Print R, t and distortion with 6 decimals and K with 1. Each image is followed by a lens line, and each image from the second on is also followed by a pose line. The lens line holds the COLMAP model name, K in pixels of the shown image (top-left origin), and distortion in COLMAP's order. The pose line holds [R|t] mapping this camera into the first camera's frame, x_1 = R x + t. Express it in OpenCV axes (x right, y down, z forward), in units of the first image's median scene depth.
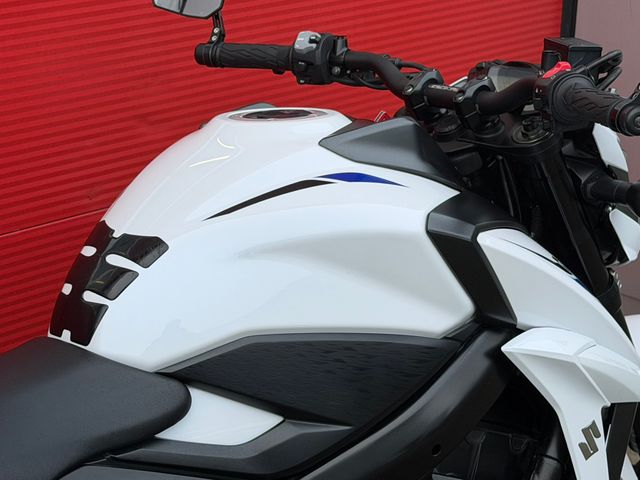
lens RADIAL K [[1519.9, 0, 318.9], [0, 1519.9, 240.1], [0, 0, 1]] dist [0.140356, 0.000000]
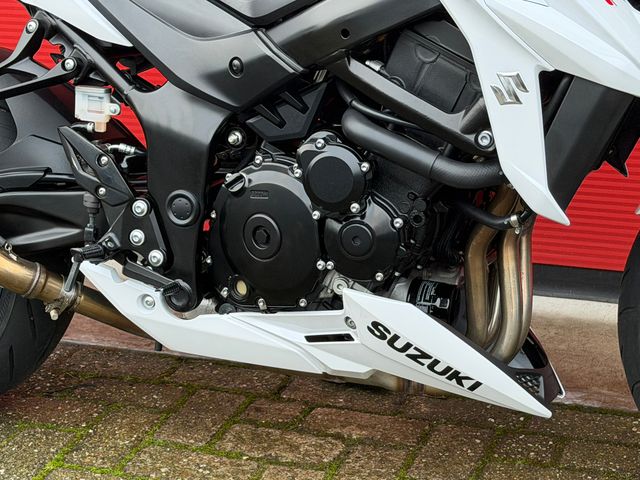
lens RADIAL K [[1519.9, 0, 321.4], [0, 1519.9, 244.7], [0, 0, 1]] dist [0.140356, 0.000000]
pose [[0.443561, 0.277723, -0.852129, 1.124588], [-0.265038, 0.948900, 0.171301, 0.089853], [0.856159, 0.149864, 0.494502, 0.385673]]
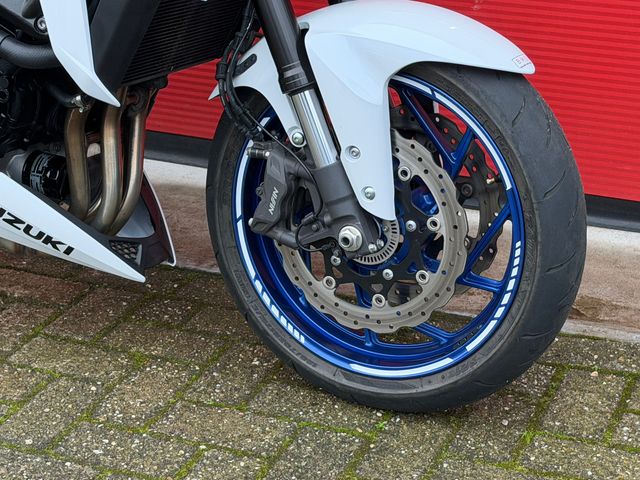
lens RADIAL K [[1519.9, 0, 306.6], [0, 1519.9, 255.6], [0, 0, 1]] dist [0.140356, 0.000000]
pose [[0.391629, 0.366574, -0.843949, 1.402530], [-0.294643, 0.918878, 0.262392, -0.042859], [0.871672, 0.145903, 0.467868, 0.677442]]
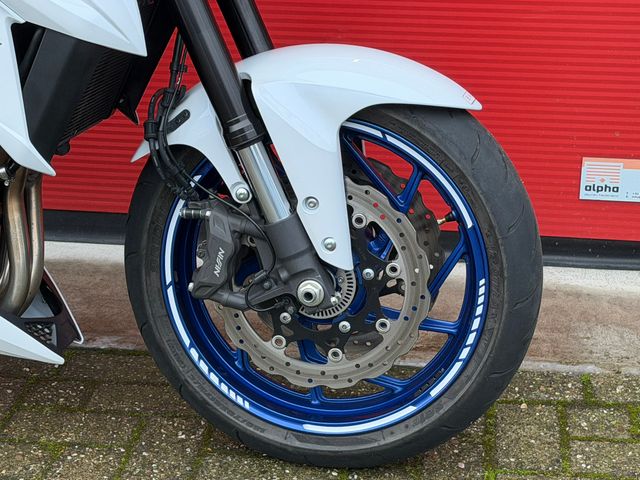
lens RADIAL K [[1519.9, 0, 298.3], [0, 1519.9, 252.4], [0, 0, 1]] dist [0.140356, 0.000000]
pose [[0.618439, 0.285809, -0.732015, 1.213865], [-0.254544, 0.954151, 0.157490, 0.047056], [0.743465, 0.088933, 0.662835, 0.481528]]
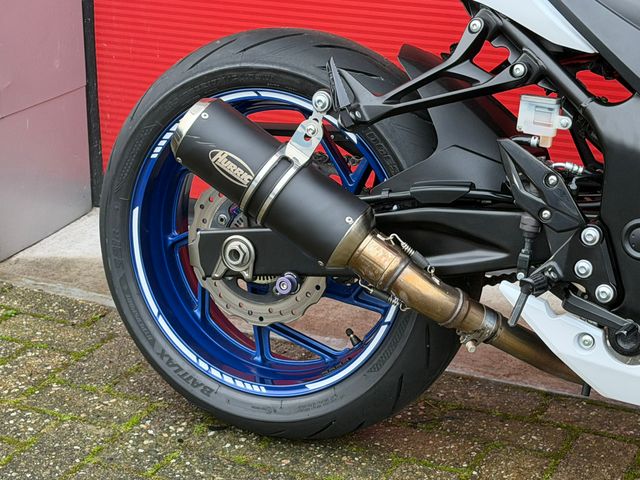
lens RADIAL K [[1519.9, 0, 317.8], [0, 1519.9, 240.0], [0, 0, 1]] dist [0.140356, 0.000000]
pose [[0.364118, 0.305662, -0.879766, 0.875556], [-0.310103, 0.930502, 0.194943, 0.166944], [0.878211, 0.201835, 0.433599, 0.208477]]
